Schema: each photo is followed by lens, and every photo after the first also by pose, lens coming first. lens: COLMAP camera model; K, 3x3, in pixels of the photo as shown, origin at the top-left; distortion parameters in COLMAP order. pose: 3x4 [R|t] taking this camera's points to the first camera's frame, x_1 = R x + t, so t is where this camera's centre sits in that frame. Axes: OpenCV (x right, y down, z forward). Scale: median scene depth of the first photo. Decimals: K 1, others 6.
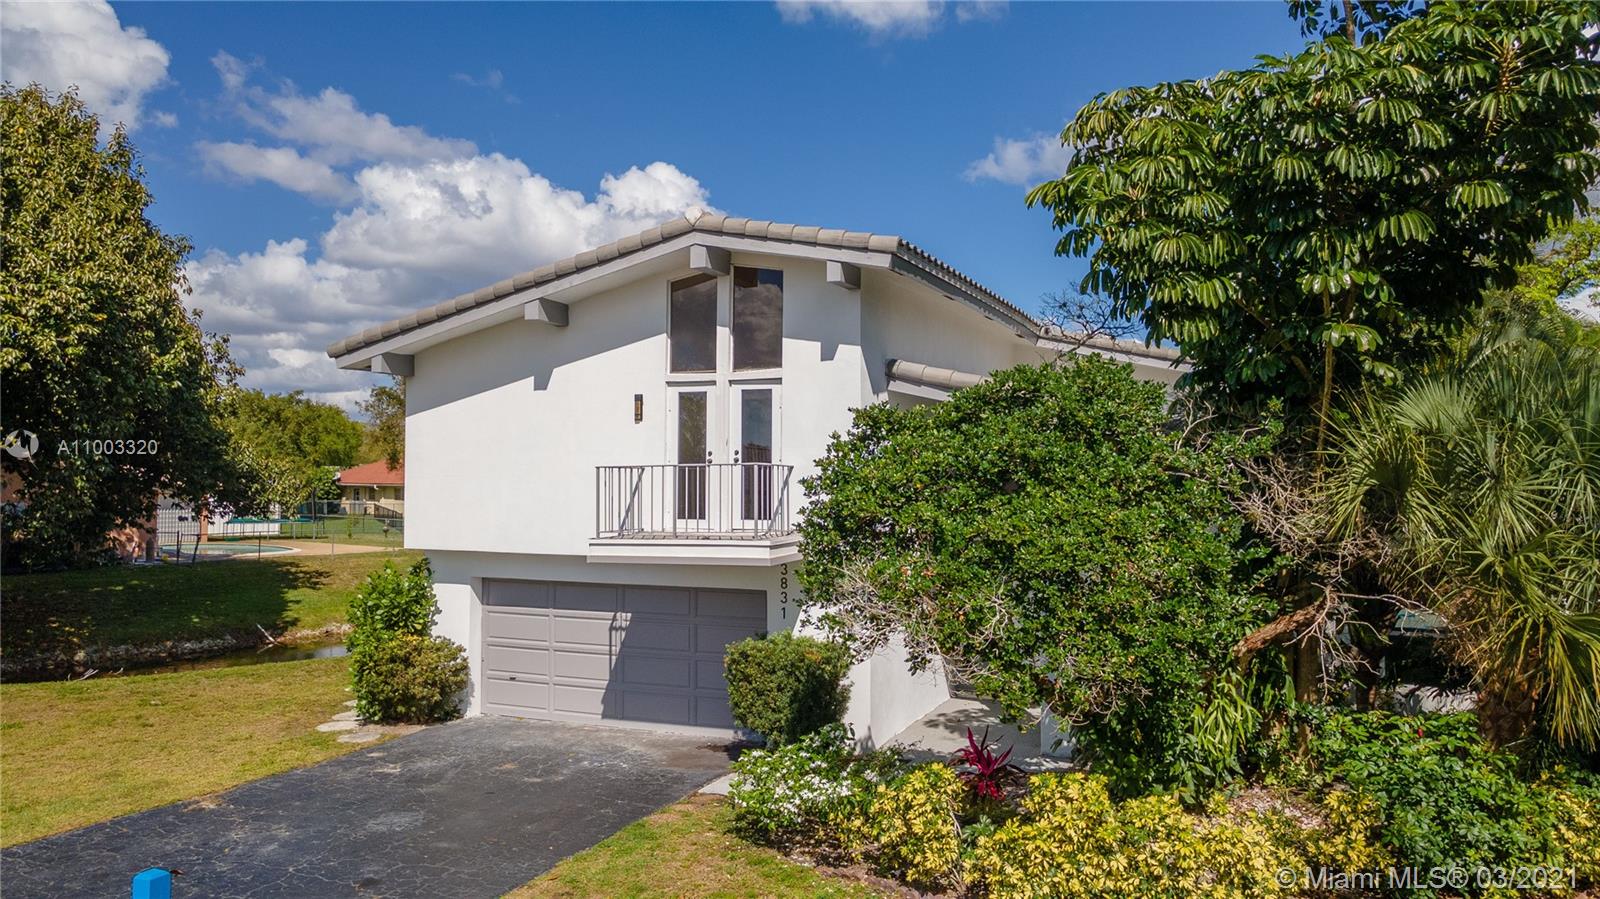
lens RADIAL K [[1163.3, 0, 800.0], [0, 1163.3, 449.5], [0, 0, 1]] dist [0.006987, 0.060366]
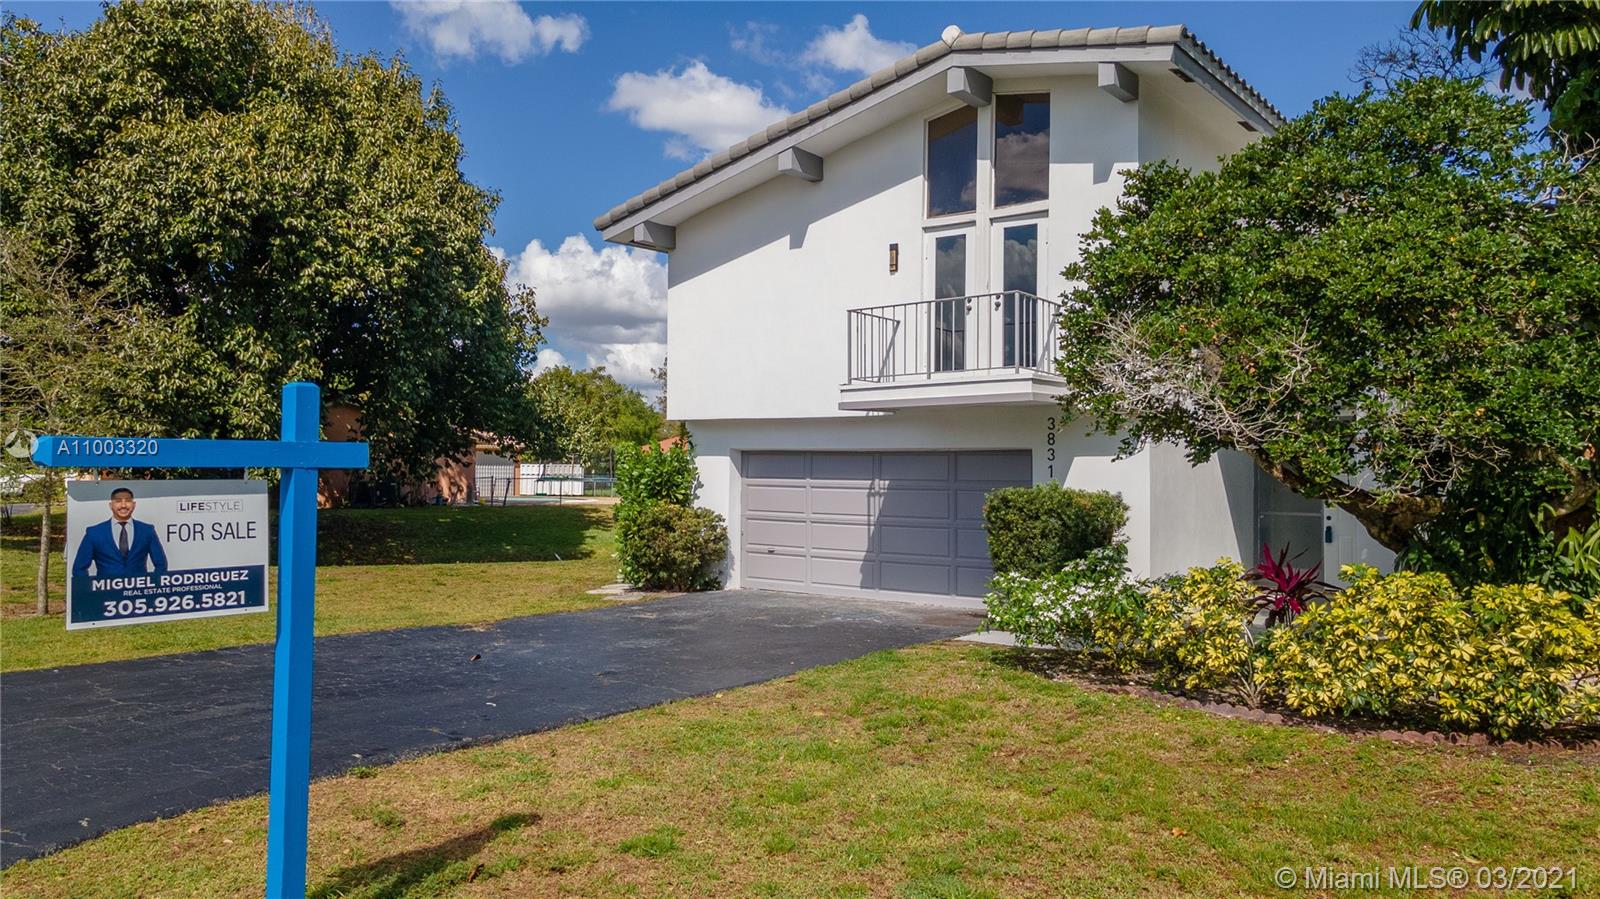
lens RADIAL K [[1163.3, 0, 800.0], [0, 1163.3, 449.5], [0, 0, 1]] dist [0.006987, 0.060366]
pose [[0.970639, -0.000805, -0.240541, 0.014508], [0.002095, 0.999985, 0.005104, 0.118445], [0.240533, -0.005458, 0.970626, 0.061427]]
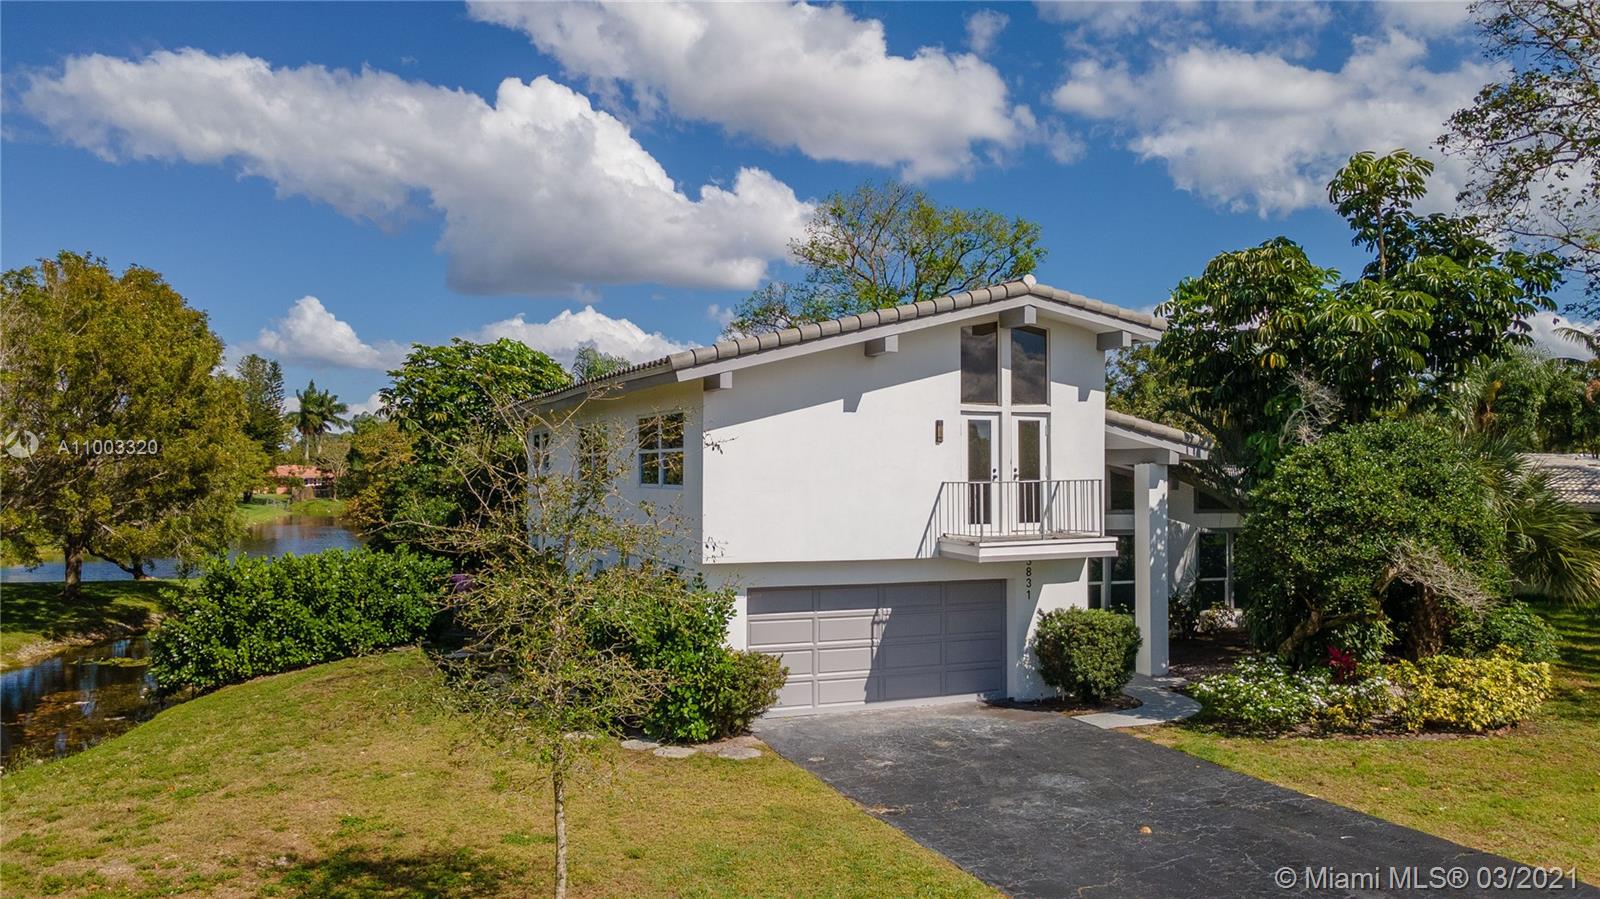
lens RADIAL K [[1163.3, 0, 800.0], [0, 1163.3, 449.5], [0, 0, 1]] dist [0.006987, 0.060366]
pose [[0.708193, 0.011085, 0.705932, -1.094476], [-0.014531, 0.999894, -0.001124, -0.014481], [-0.705870, -0.009462, 0.708279, 0.268478]]
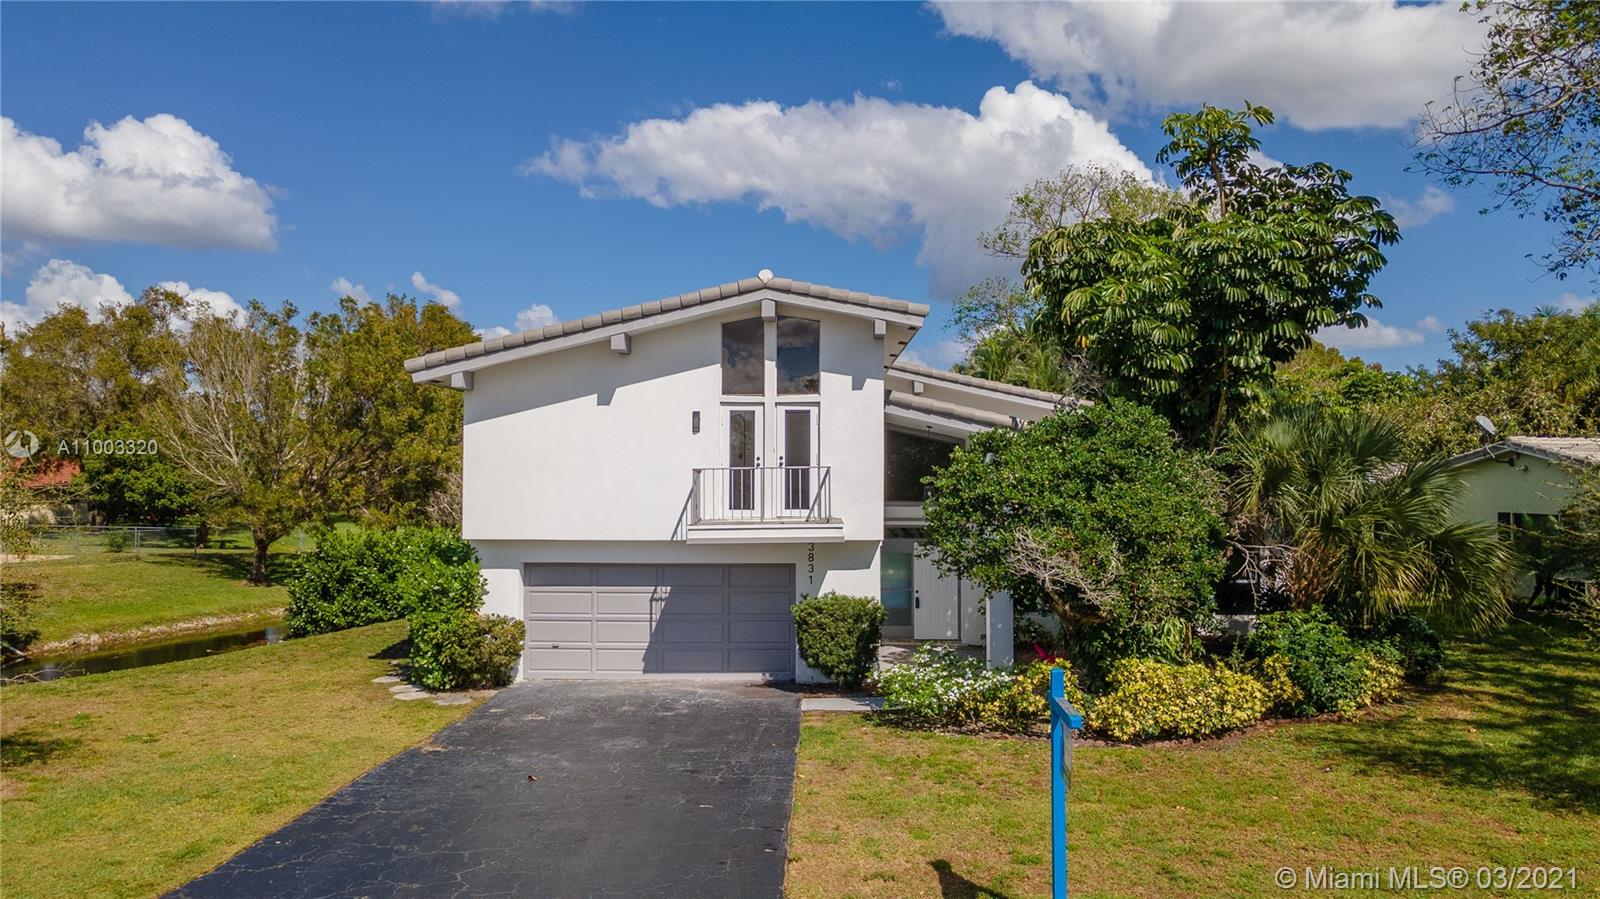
lens RADIAL K [[1163.3, 0, 800.0], [0, 1163.3, 449.5], [0, 0, 1]] dist [0.006987, 0.060366]
pose [[0.930093, 0.006812, 0.367260, -0.506252], [-0.007788, 0.999969, 0.001173, -0.008466], [-0.367241, -0.003951, 0.930117, -0.216547]]
